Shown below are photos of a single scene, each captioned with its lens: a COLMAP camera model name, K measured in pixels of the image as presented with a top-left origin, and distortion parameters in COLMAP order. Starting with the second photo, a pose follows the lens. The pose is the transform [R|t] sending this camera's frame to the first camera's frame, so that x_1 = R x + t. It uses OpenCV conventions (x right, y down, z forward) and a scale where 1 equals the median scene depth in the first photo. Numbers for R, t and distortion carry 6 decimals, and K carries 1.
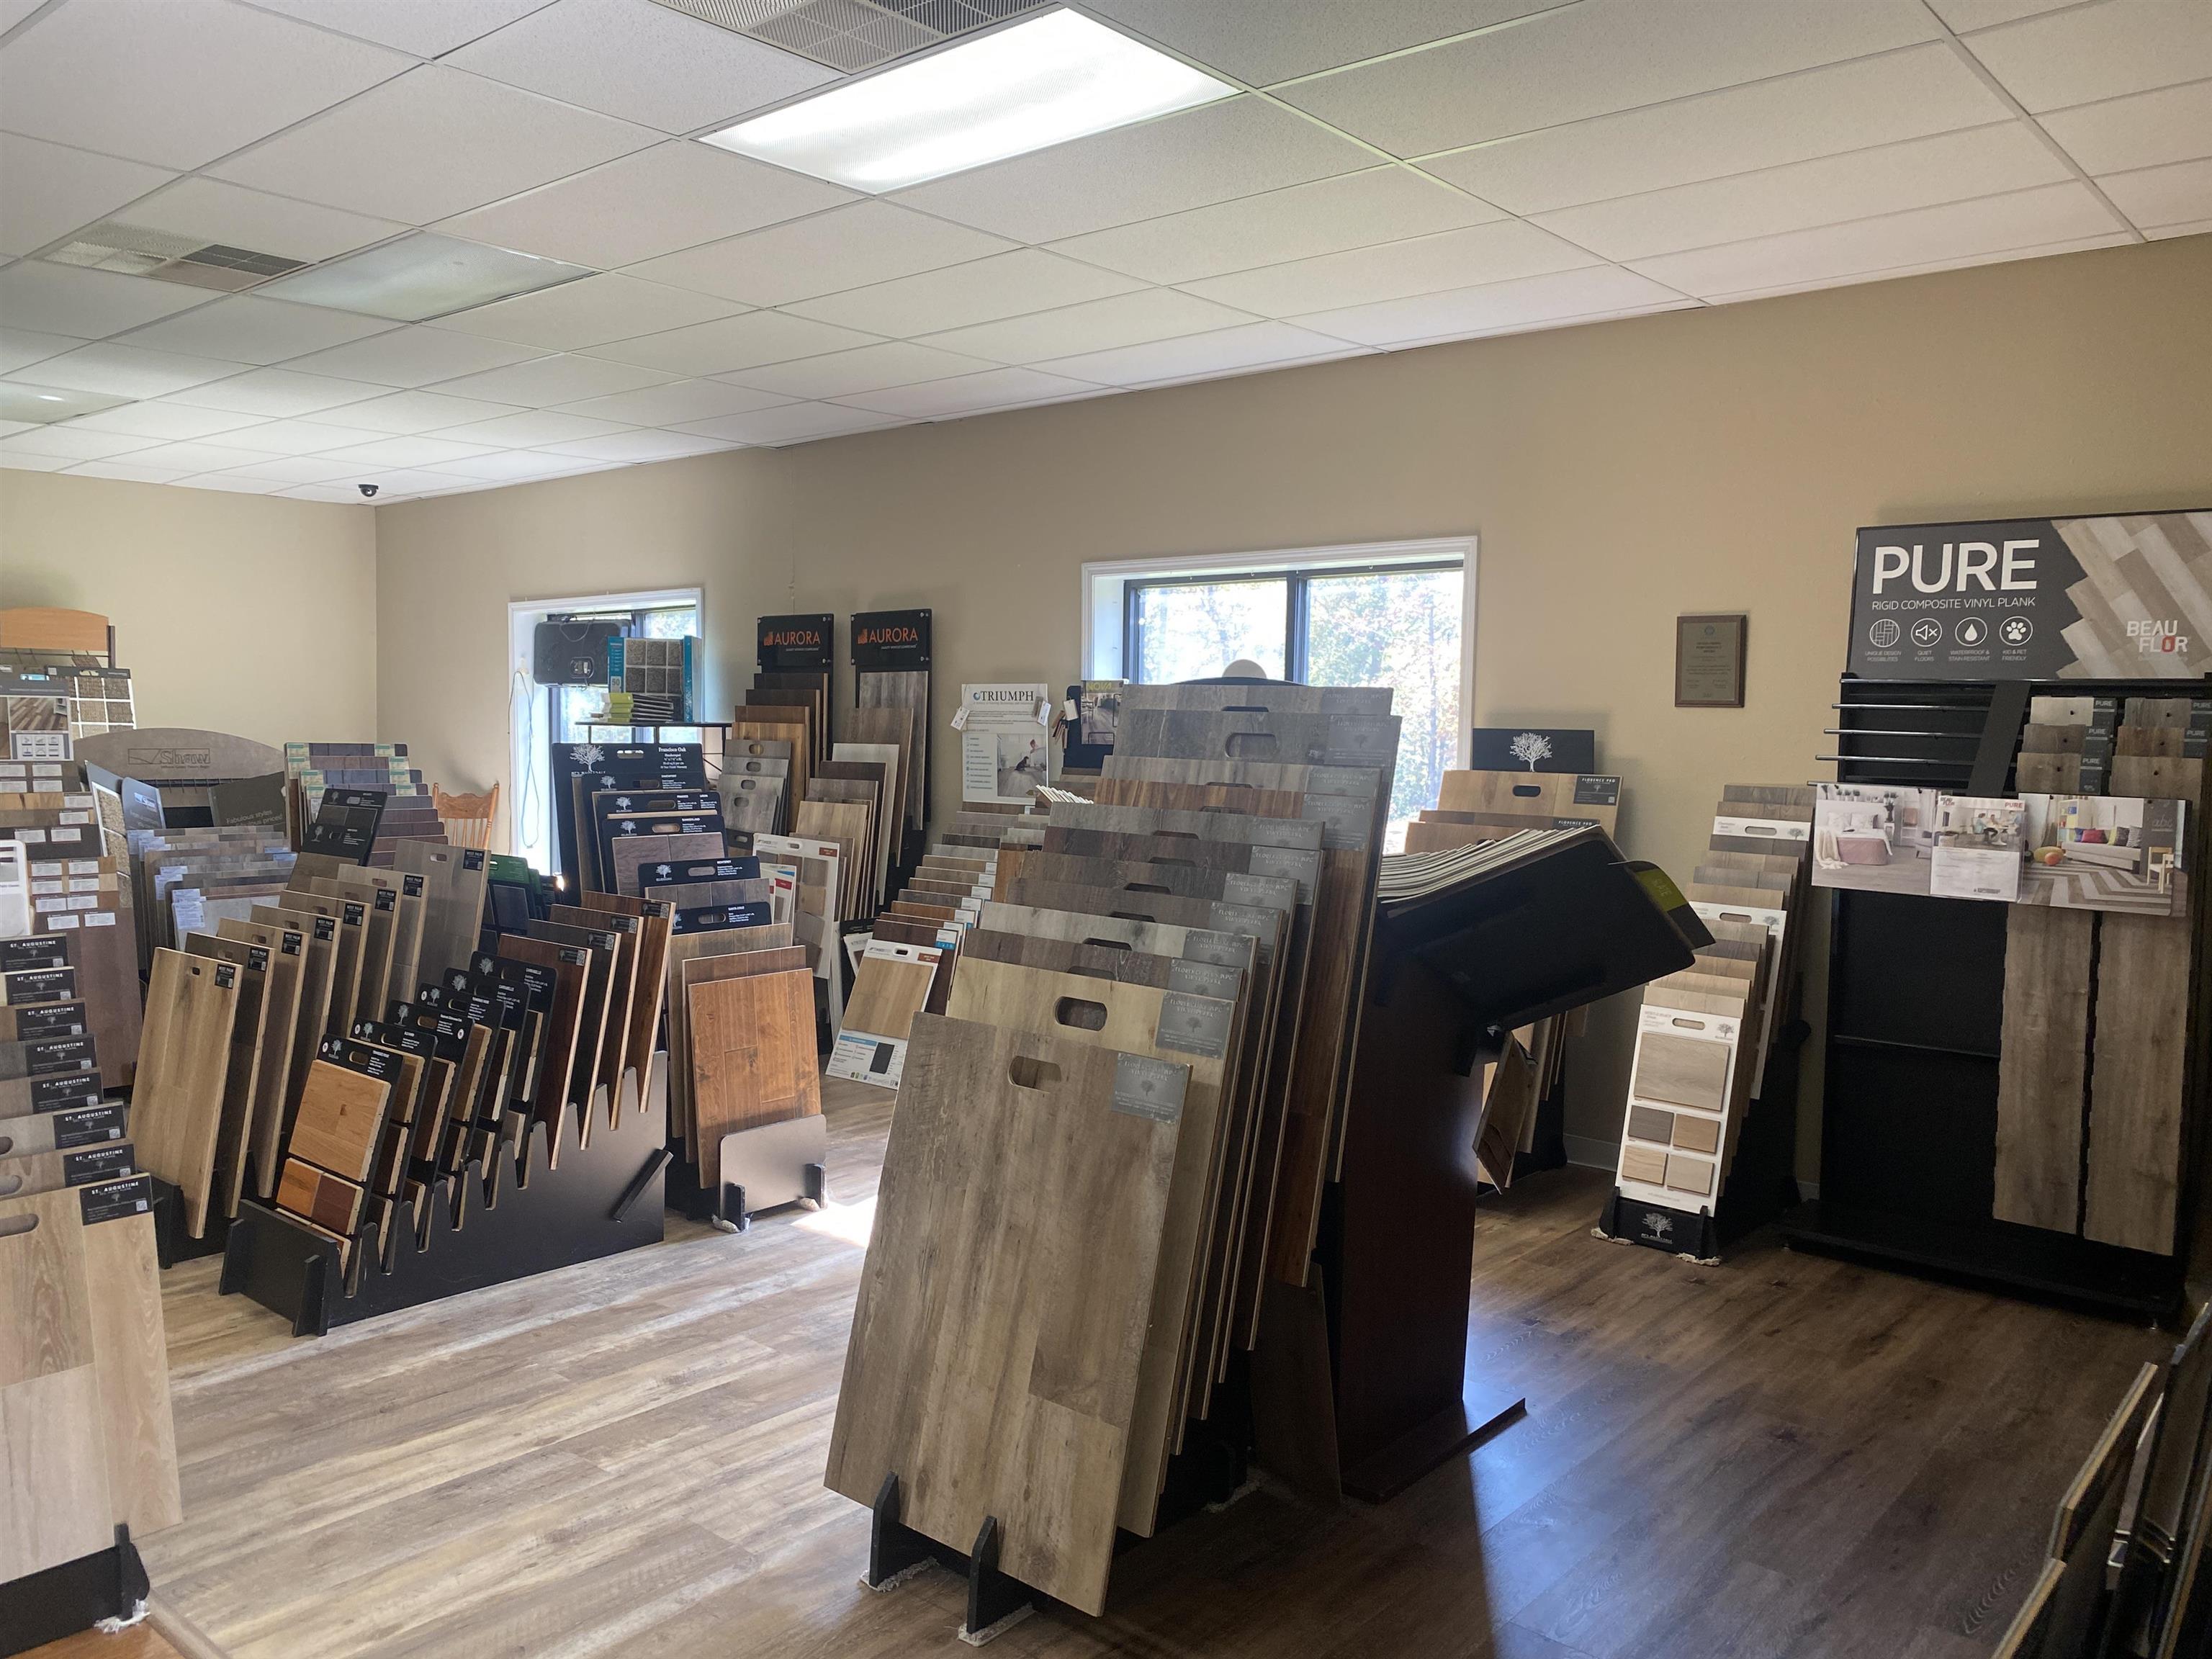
lens RADIAL K [[1662.9, 0, 1106.0], [0, 1662.9, 829.5], [0, 0, 1]] dist [0.077739, -0.094780]
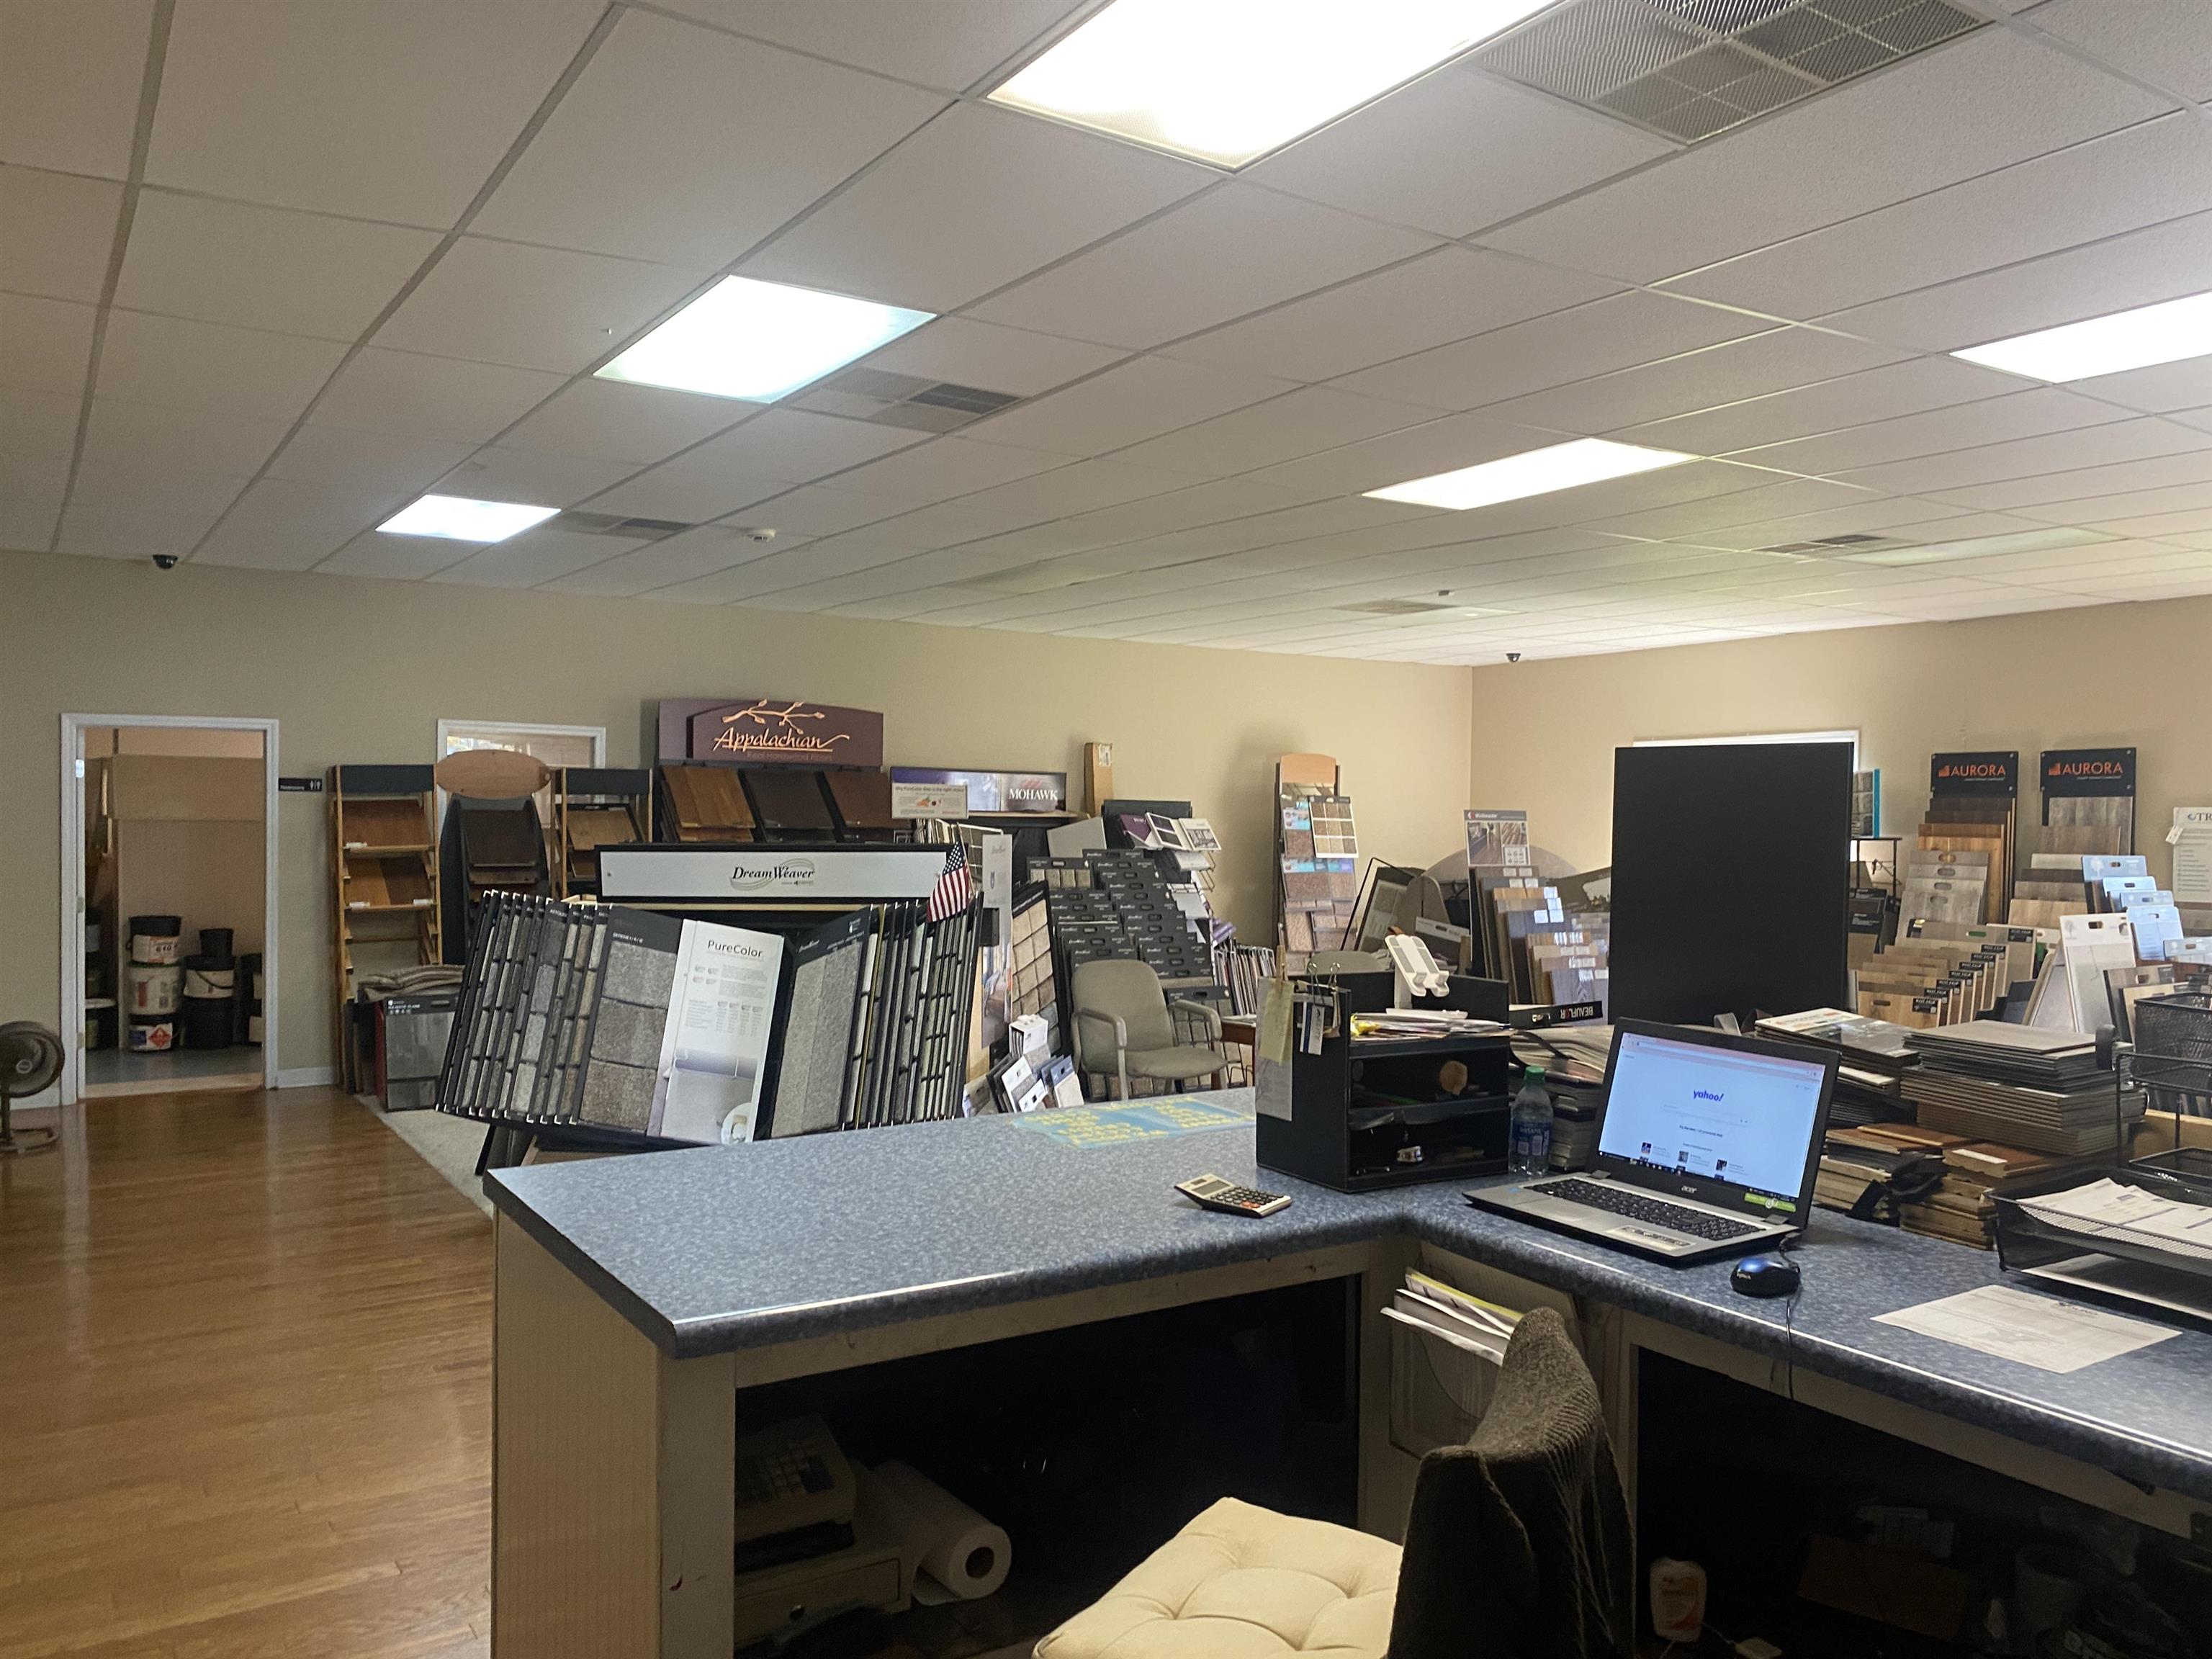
lens RADIAL K [[1671.5, 0, 1109.1], [0, 1671.5, 867.0], [0, 0, 1]] dist [0.062009, -0.112529]
pose [[0.960803, 0.006514, -0.277156, -0.793970], [-0.017443, 0.999164, -0.036985, 0.028687], [0.276684, 0.040370, 0.960113, -0.689134]]
